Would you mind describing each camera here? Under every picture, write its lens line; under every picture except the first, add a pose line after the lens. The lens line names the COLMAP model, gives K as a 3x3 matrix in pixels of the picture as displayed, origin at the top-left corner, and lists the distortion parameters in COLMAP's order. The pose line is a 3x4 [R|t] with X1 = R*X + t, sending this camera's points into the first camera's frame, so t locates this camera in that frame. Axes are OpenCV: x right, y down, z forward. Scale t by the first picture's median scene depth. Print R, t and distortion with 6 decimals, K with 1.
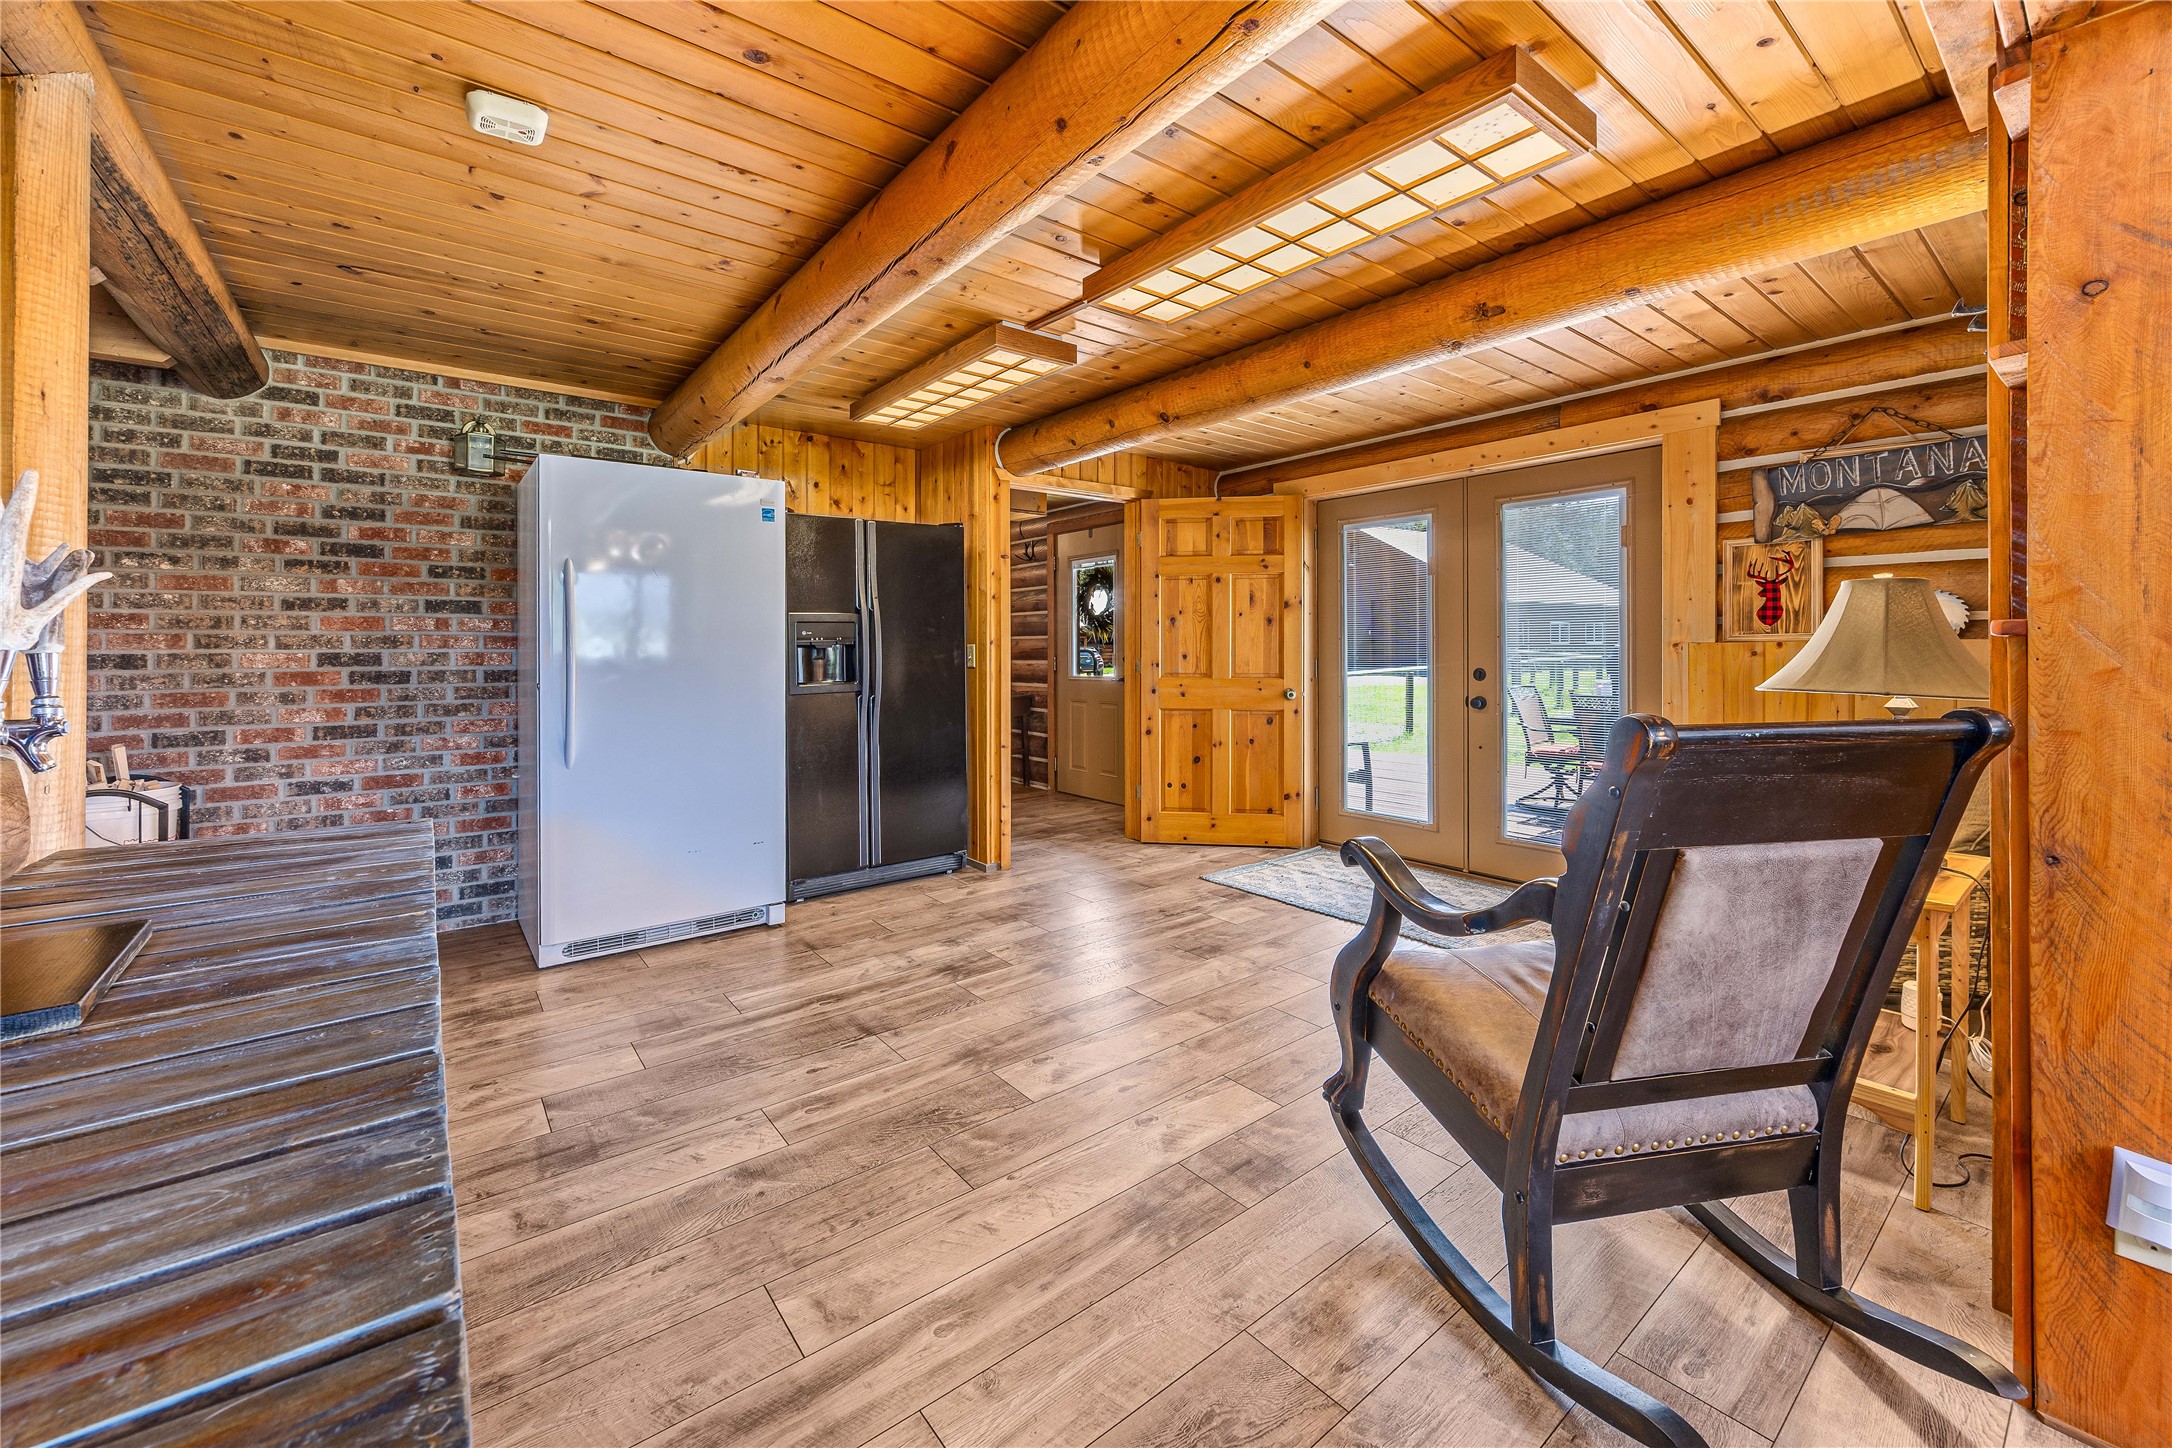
lens RADIAL K [[854.0, 0, 1071.9], [0, 854.0, 653.4], [0, 0, 1]] dist [-0.000912, -0.000129]
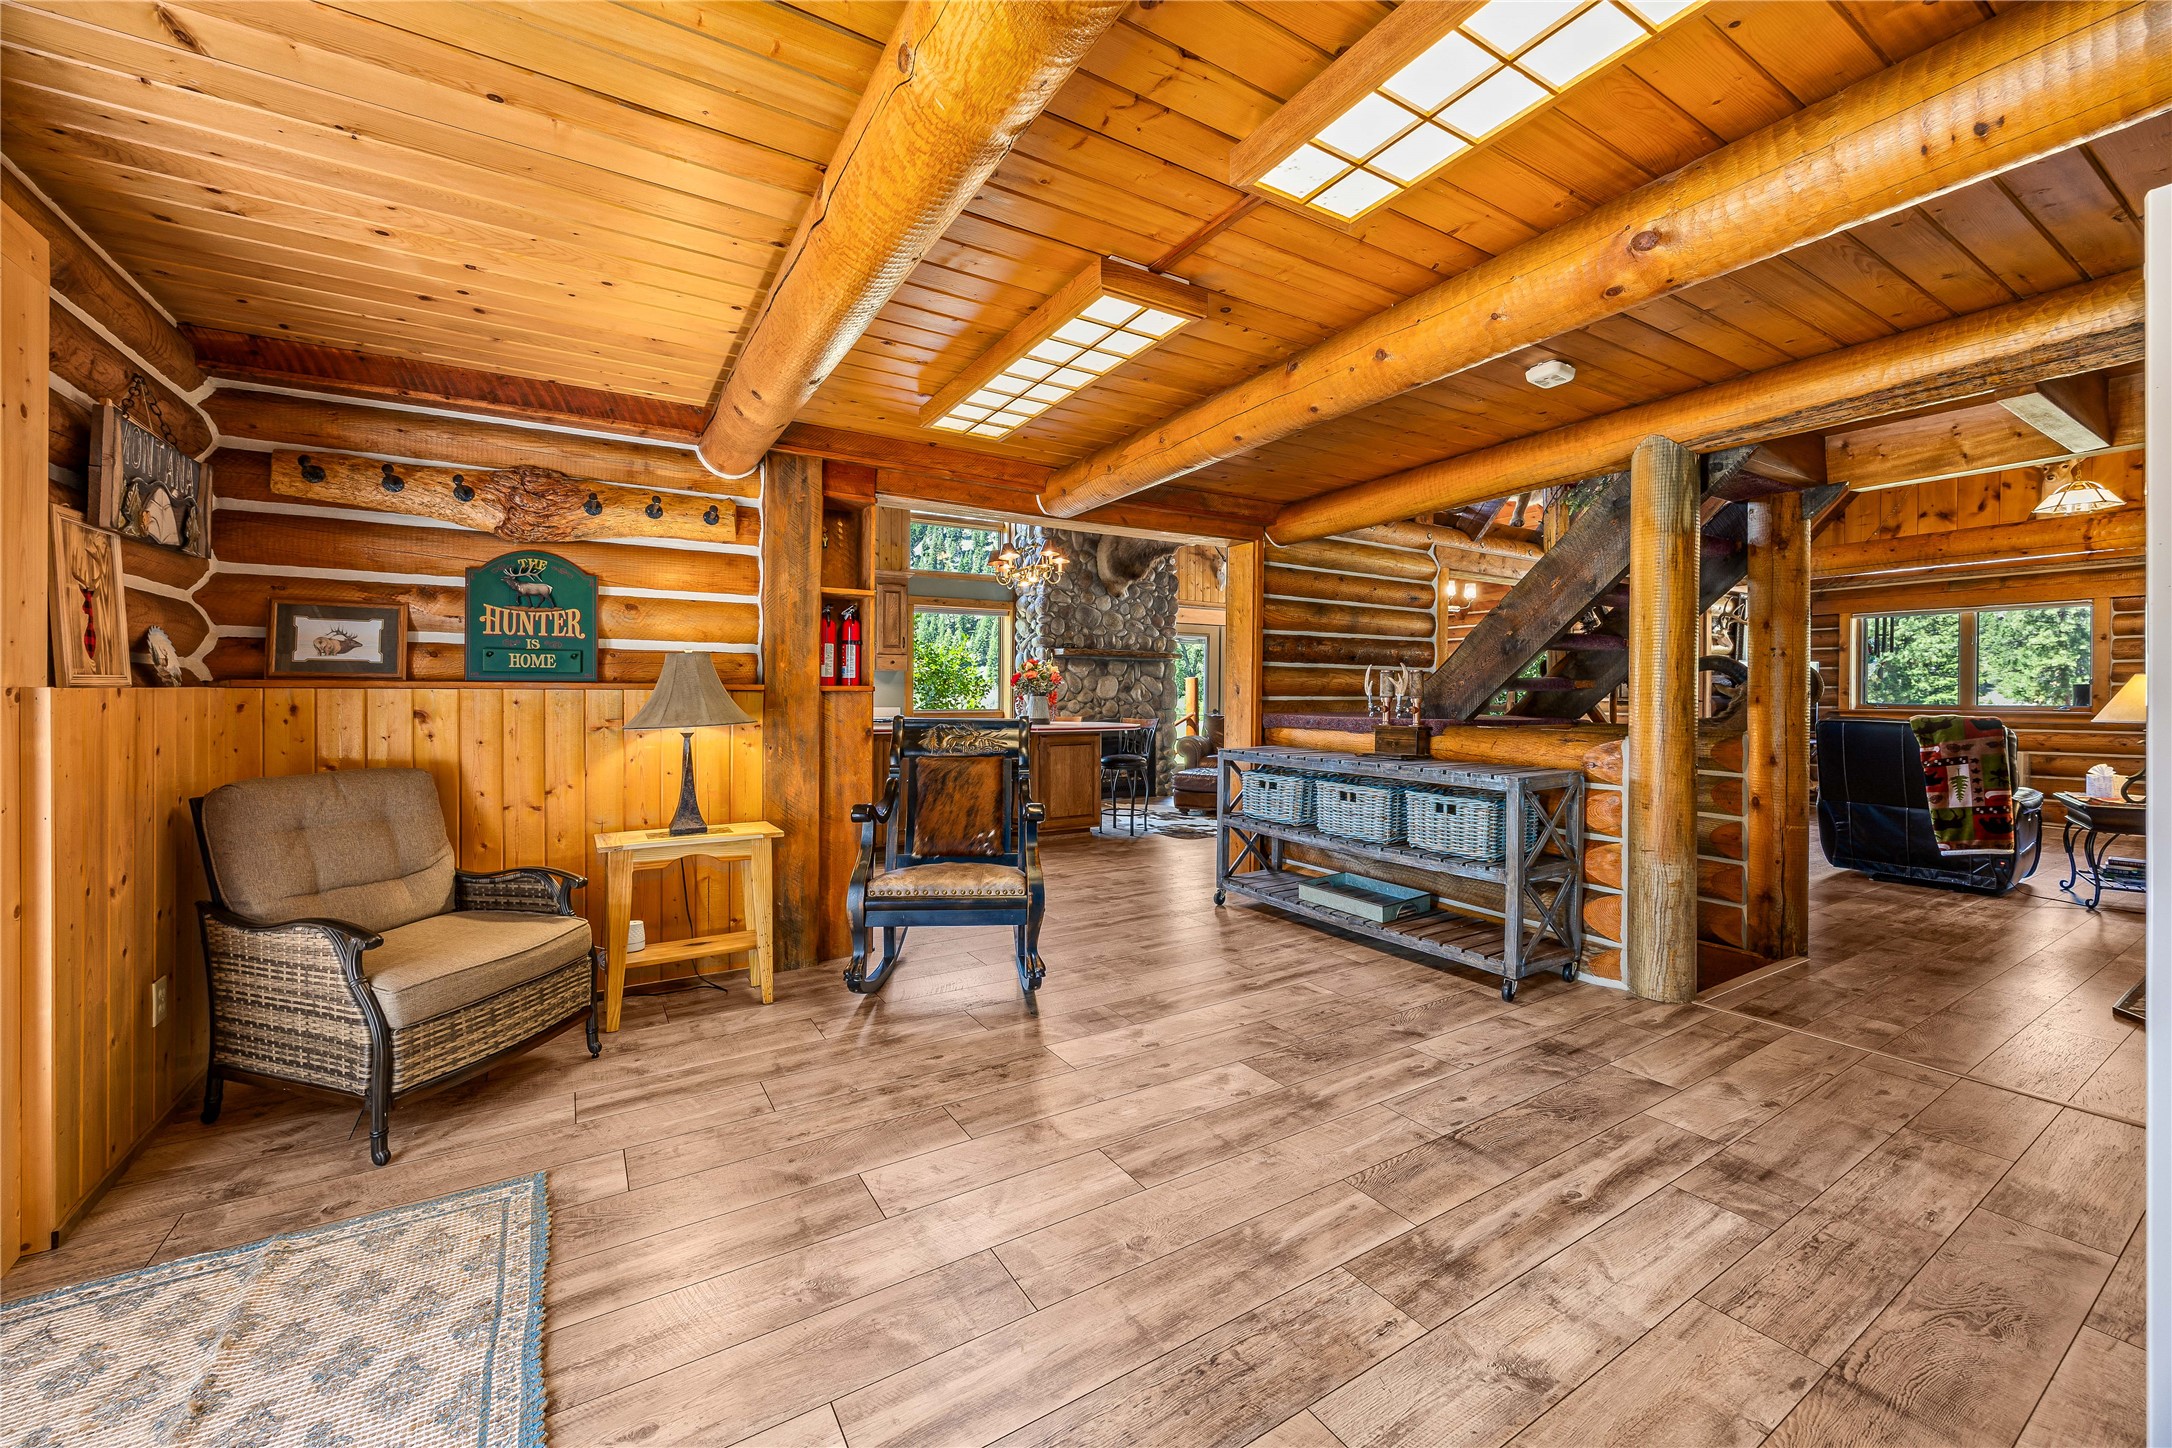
lens RADIAL K [[837.5, 0, 1078.6], [0, 837.5, 695.6], [0, 0, 1]] dist [-0.002052, 0.000086]
pose [[-0.995061, 0.001822, 0.099244, 0.042703], [0.002437, 0.999979, 0.006085, -0.008101], [-0.099231, 0.006297, -0.995045, 1.450824]]
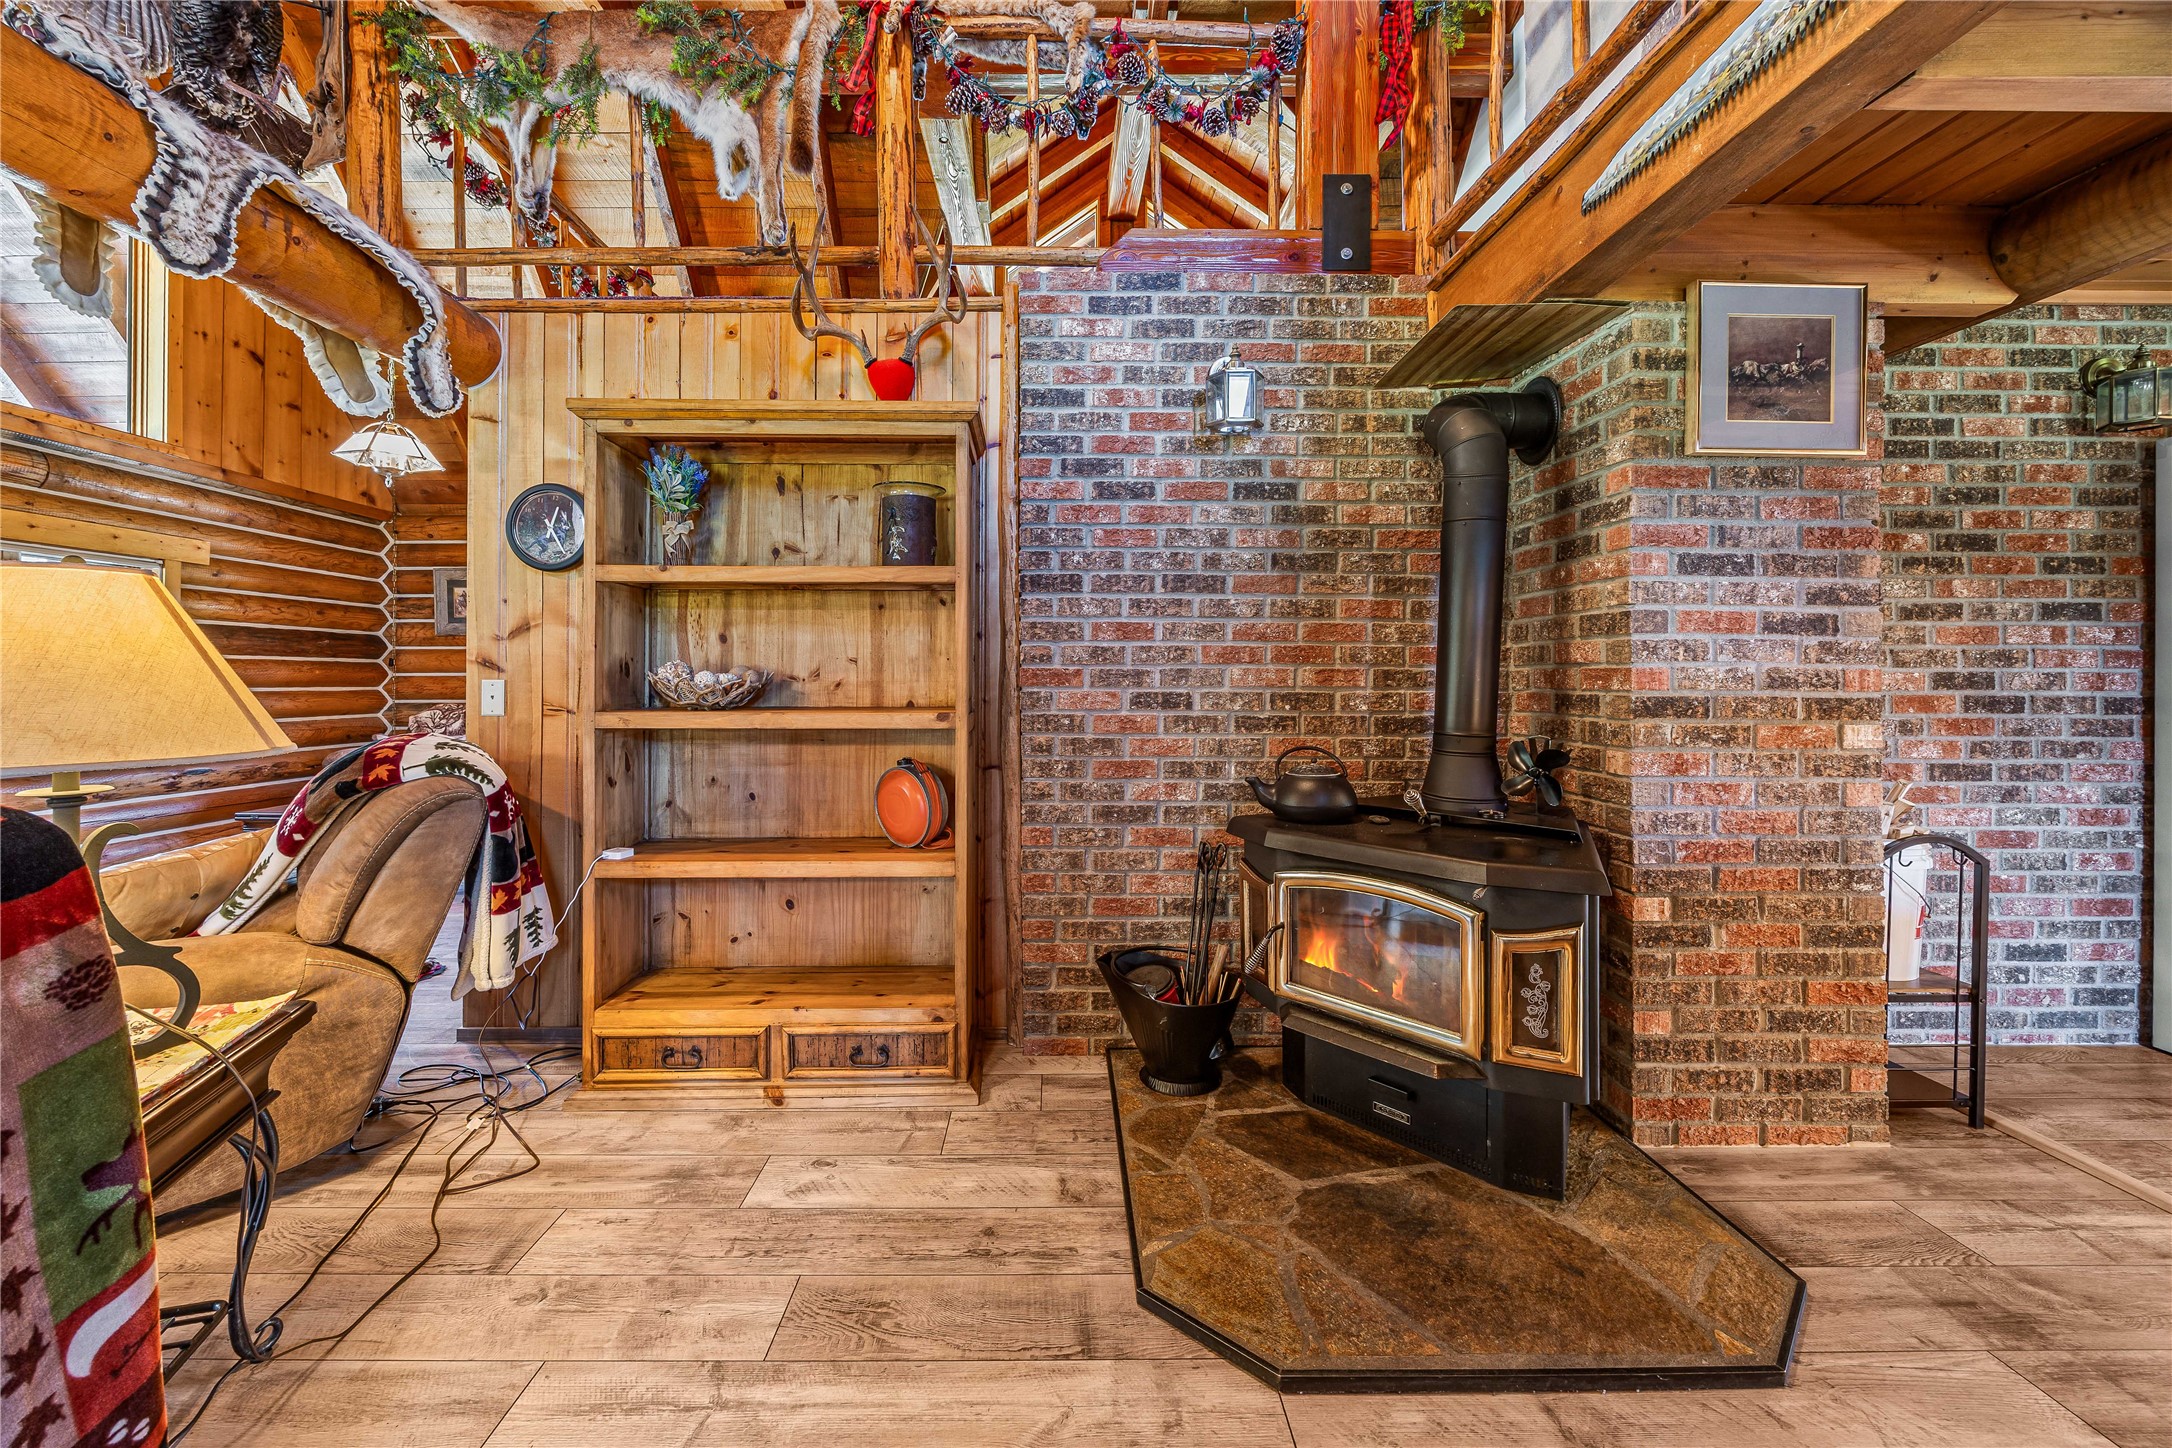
lens RADIAL K [[846.8, 0, 1056.4], [0, 846.8, 673.5], [0, 0, 1]] dist [-0.002358, 0.000054]
pose [[0.796616, 0.001252, -0.604484, -1.039514], [-0.007018, 0.999950, -0.007178, 0.011882], [0.604444, 0.009960, 0.796585, -0.130686]]
